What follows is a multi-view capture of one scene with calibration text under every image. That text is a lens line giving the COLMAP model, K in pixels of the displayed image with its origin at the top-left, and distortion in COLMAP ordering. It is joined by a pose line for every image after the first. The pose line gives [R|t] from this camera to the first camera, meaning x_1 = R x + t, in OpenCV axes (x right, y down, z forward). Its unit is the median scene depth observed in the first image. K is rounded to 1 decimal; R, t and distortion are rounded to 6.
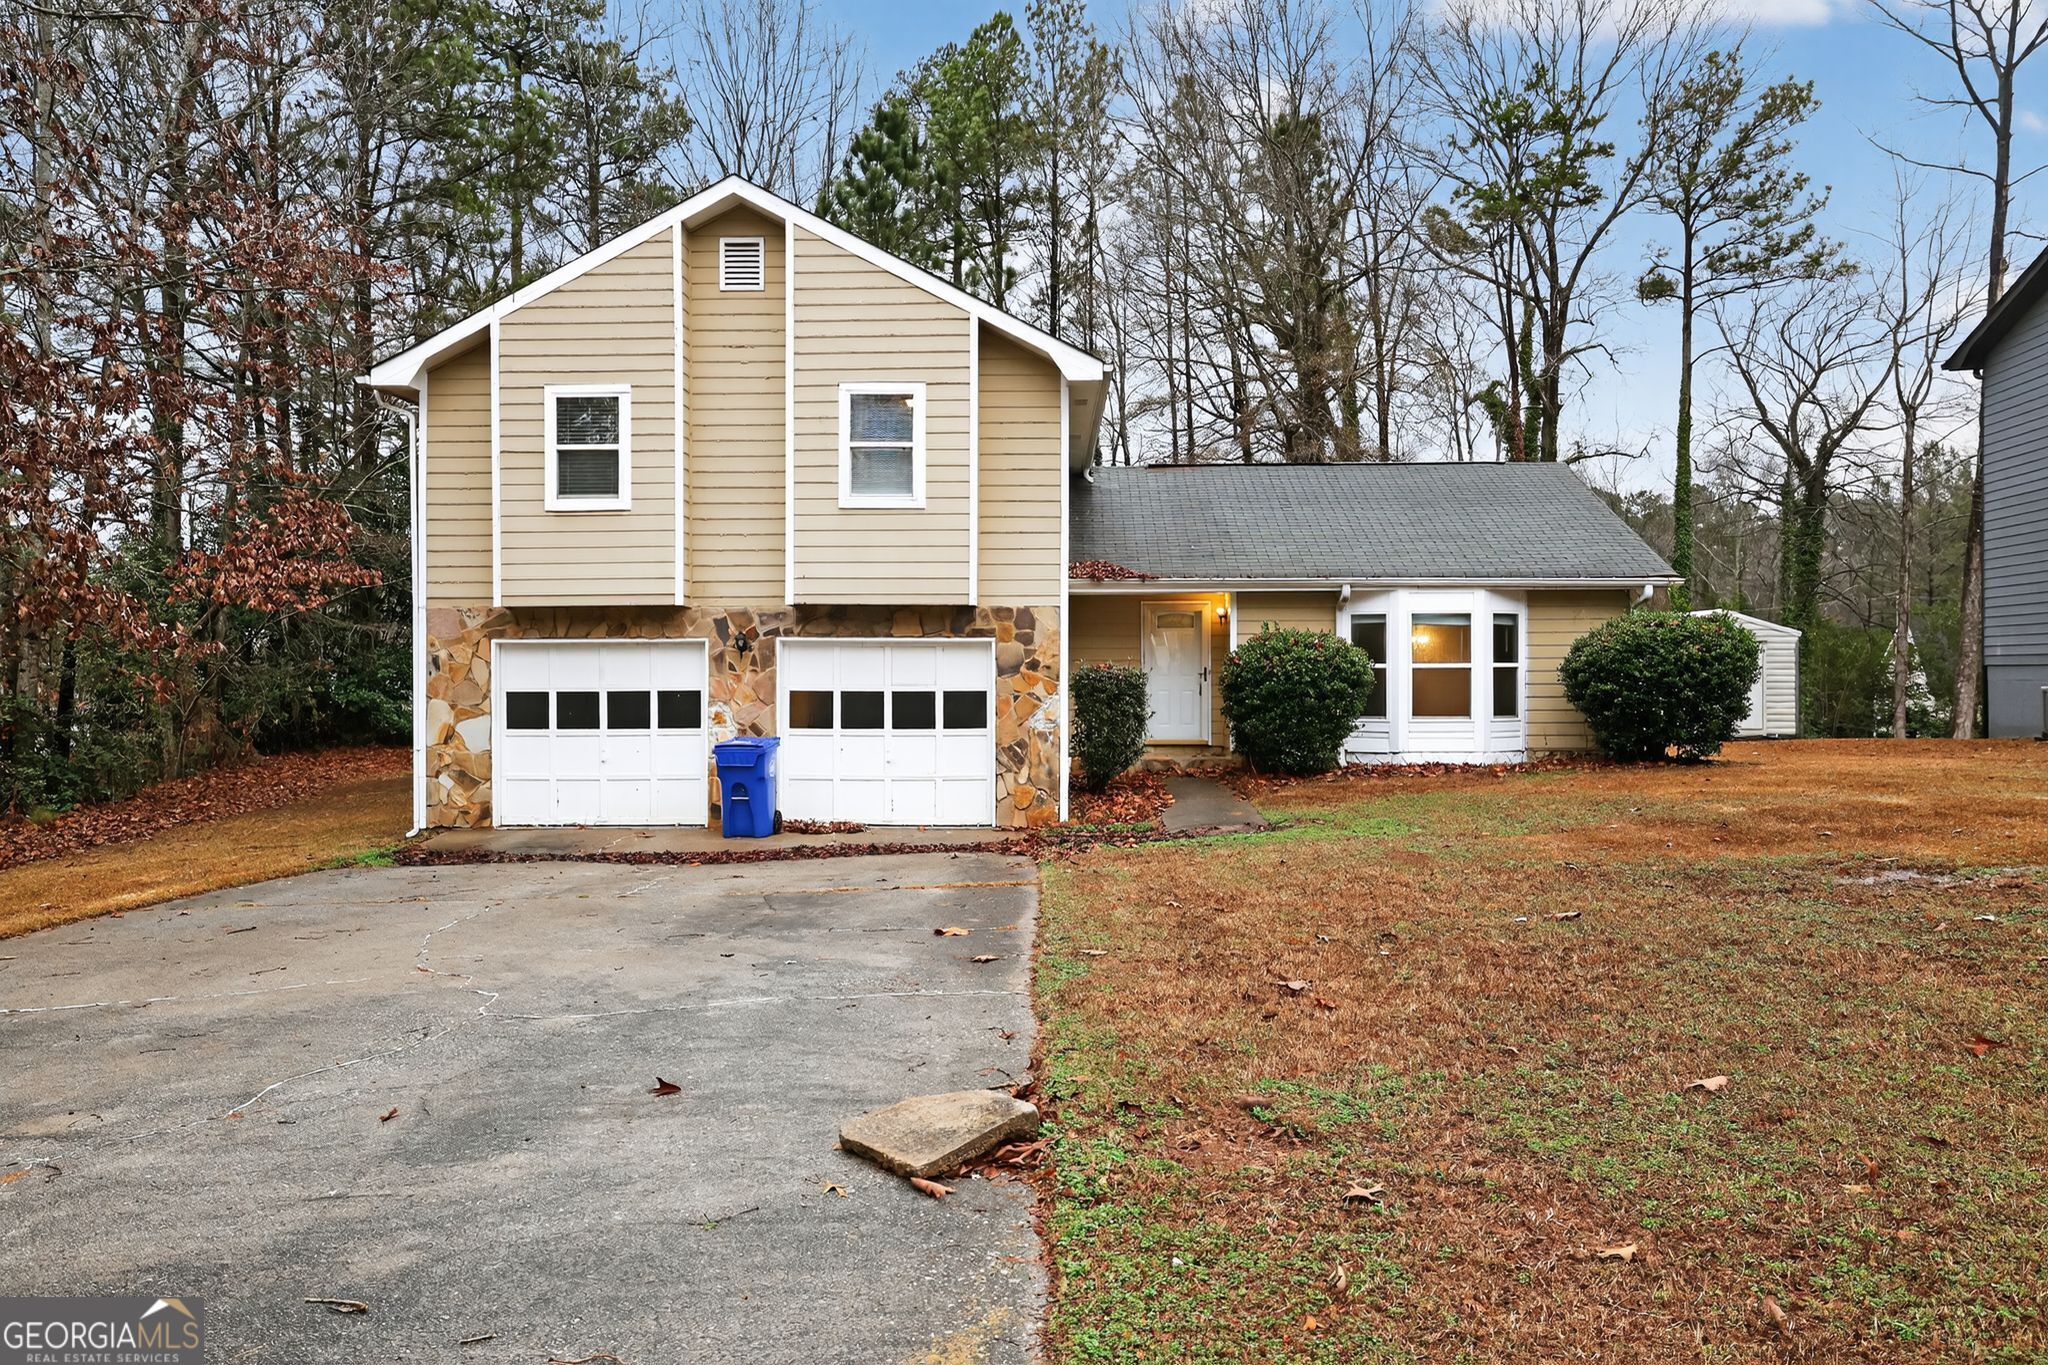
lens RADIAL K [[1015.8, 0, 1025.1], [0, 1015.8, 692.8], [0, 0, 1]] dist [0.009261, -0.000383]
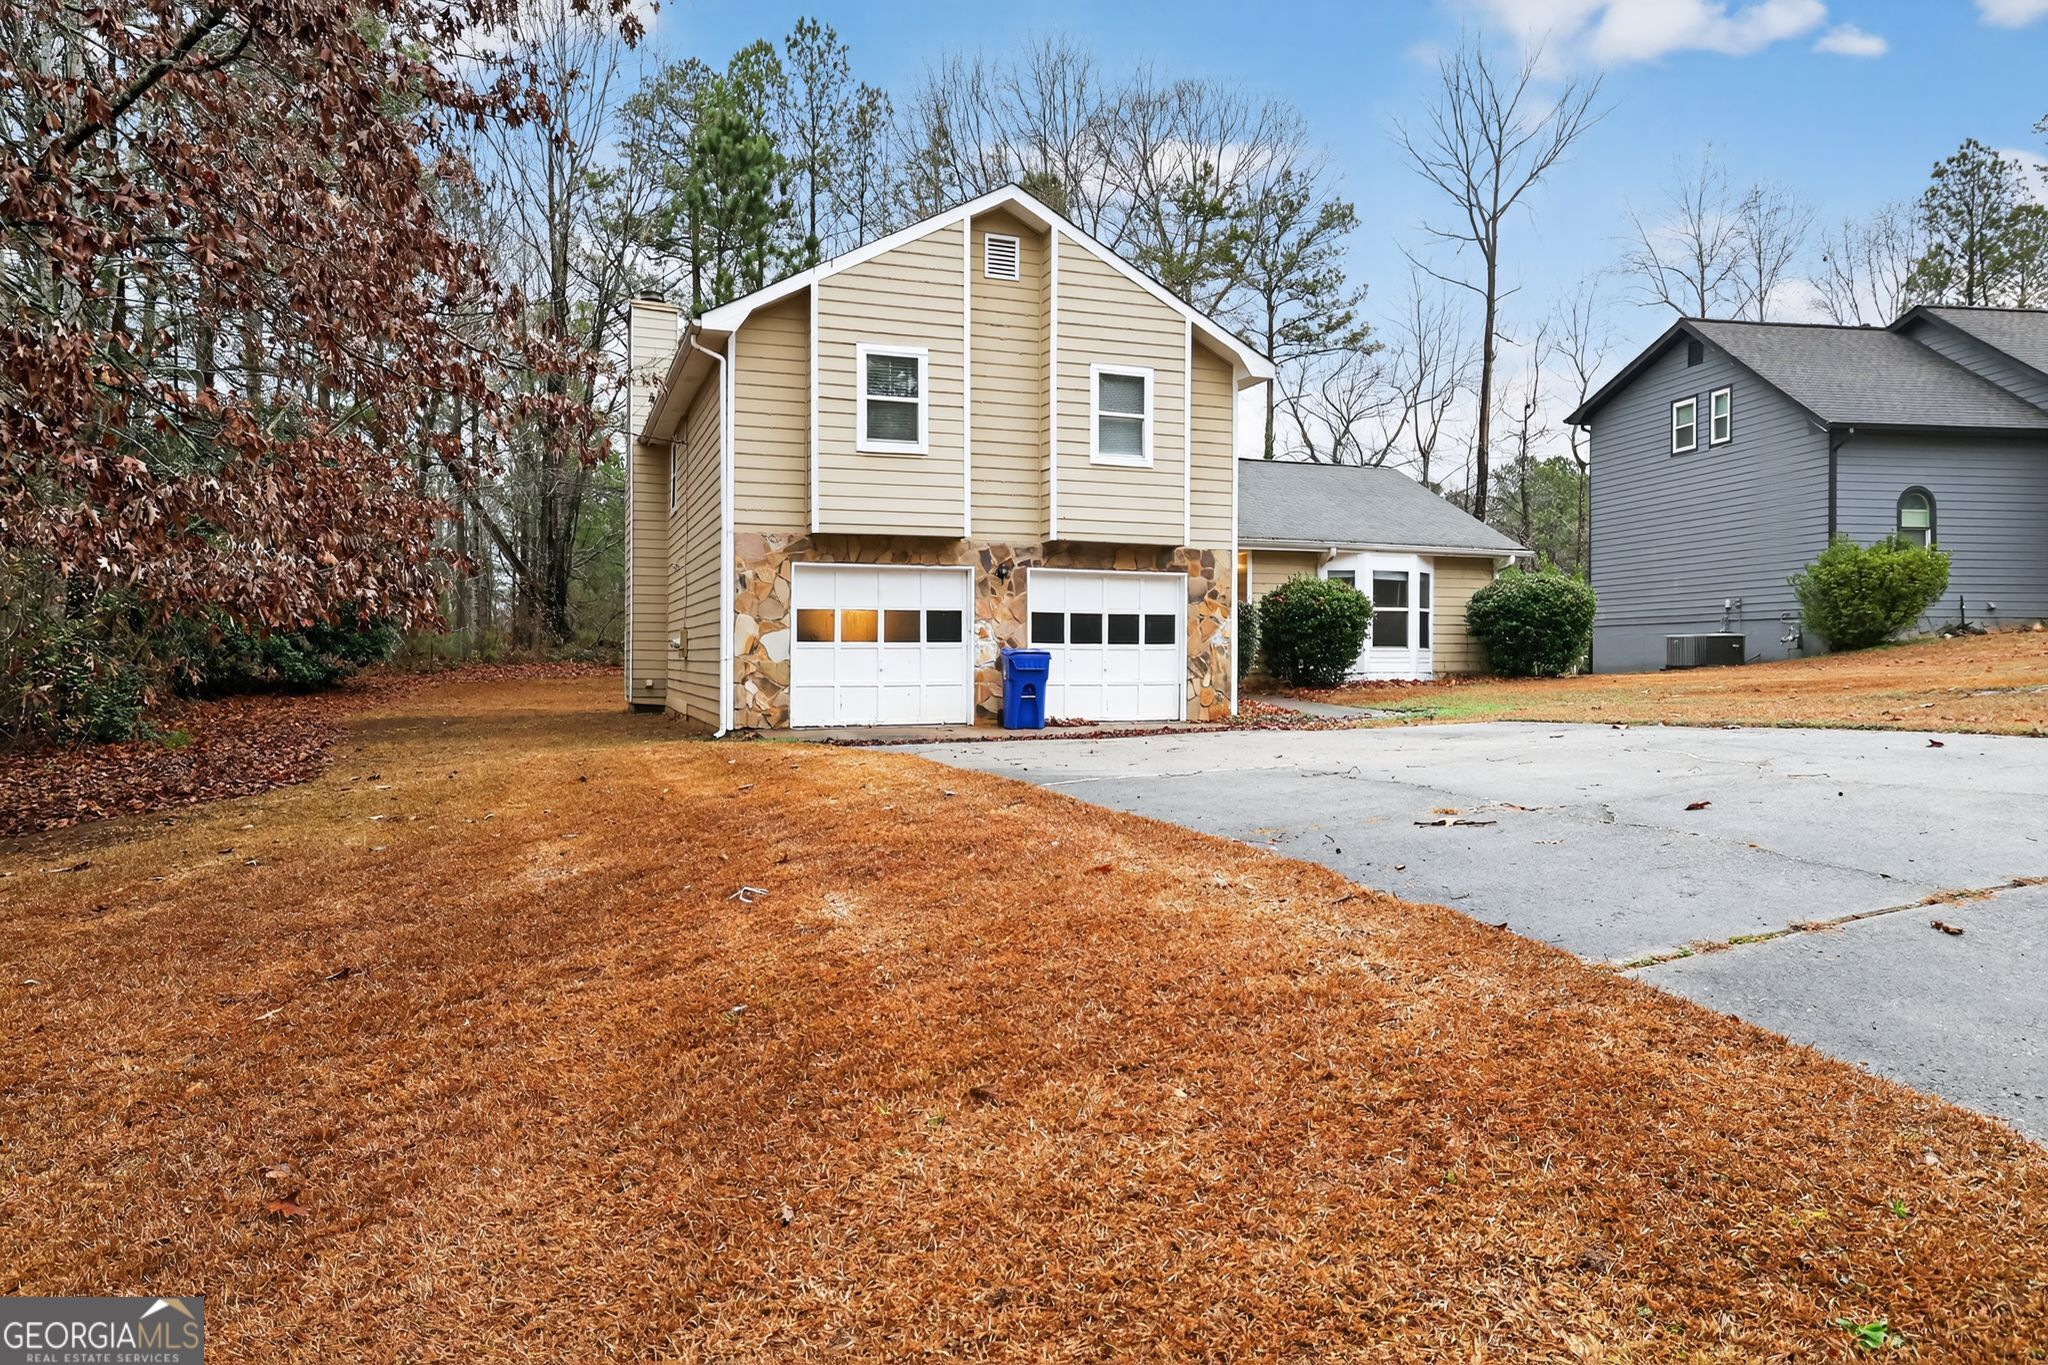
lens RADIAL K [[887.7, 0, 1028.2], [0, 887.7, 674.5], [0, 0, 1]] dist [-0.028981, 0.008258]
pose [[0.961660, -0.005038, 0.274199, -0.536186], [-0.000099, 0.999825, 0.018718, 0.053635], [-0.274245, -0.018028, 0.961491, -0.022485]]
